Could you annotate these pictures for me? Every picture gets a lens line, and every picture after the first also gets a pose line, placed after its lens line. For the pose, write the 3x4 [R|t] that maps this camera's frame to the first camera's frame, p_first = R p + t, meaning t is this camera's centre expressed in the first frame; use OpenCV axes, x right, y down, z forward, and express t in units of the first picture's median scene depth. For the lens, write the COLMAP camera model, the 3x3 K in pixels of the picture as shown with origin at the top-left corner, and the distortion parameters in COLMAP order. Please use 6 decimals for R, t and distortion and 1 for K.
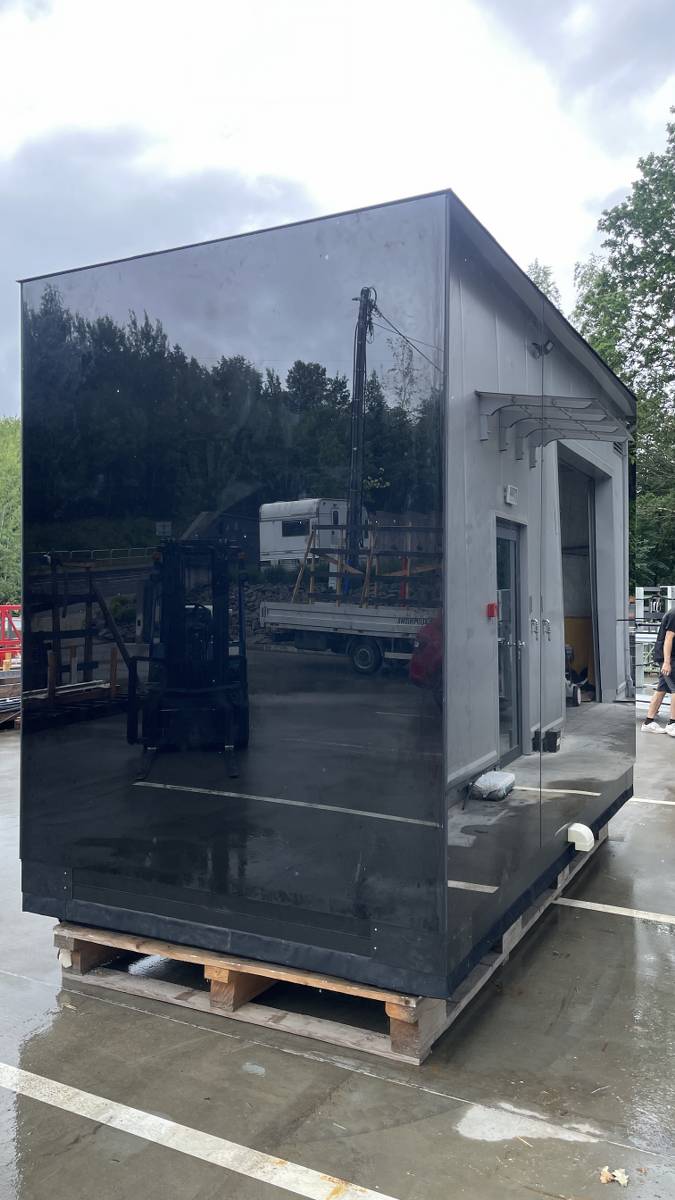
lens RADIAL K [[904.5, 0, 337.5], [0, 904.5, 594.8], [0, 0, 1]] dist [0.058477, -0.070464]
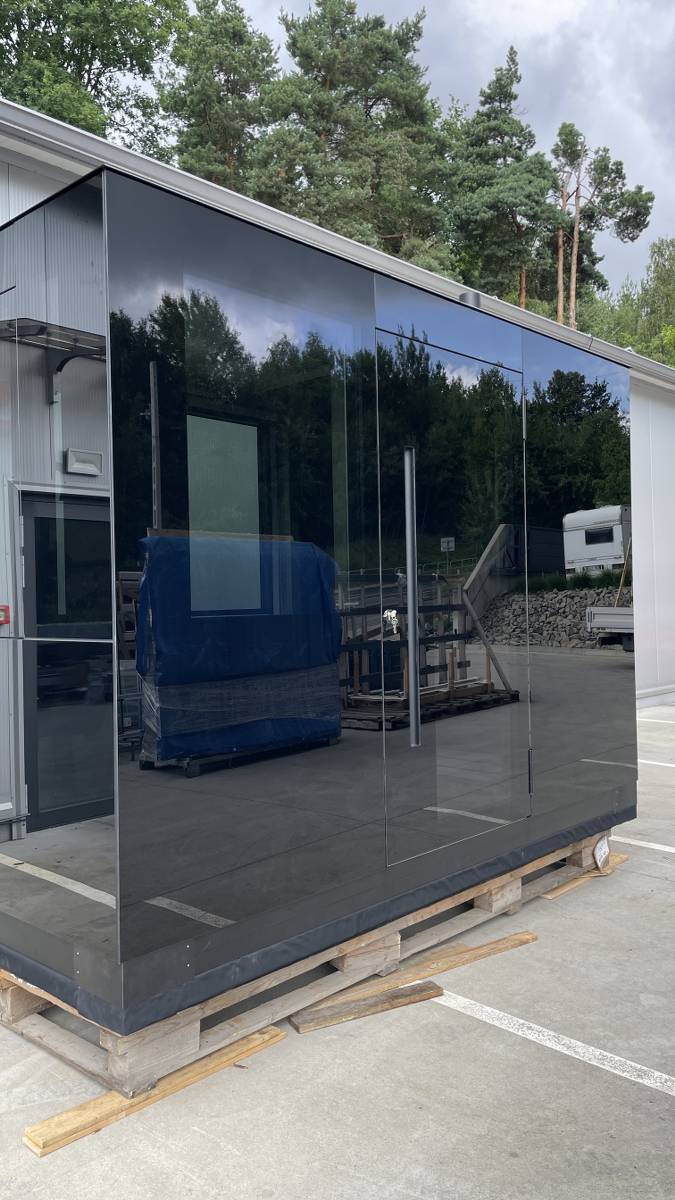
lens RADIAL K [[899.4, 0, 342.9], [0, 899.4, 598.8], [0, 0, 1]] dist [0.095355, -0.124774]
pose [[0.969956, -0.036074, -0.240591, -0.111266], [0.034196, 0.999343, -0.011977, 0.002062], [0.240865, 0.003389, 0.970553, -0.112288]]
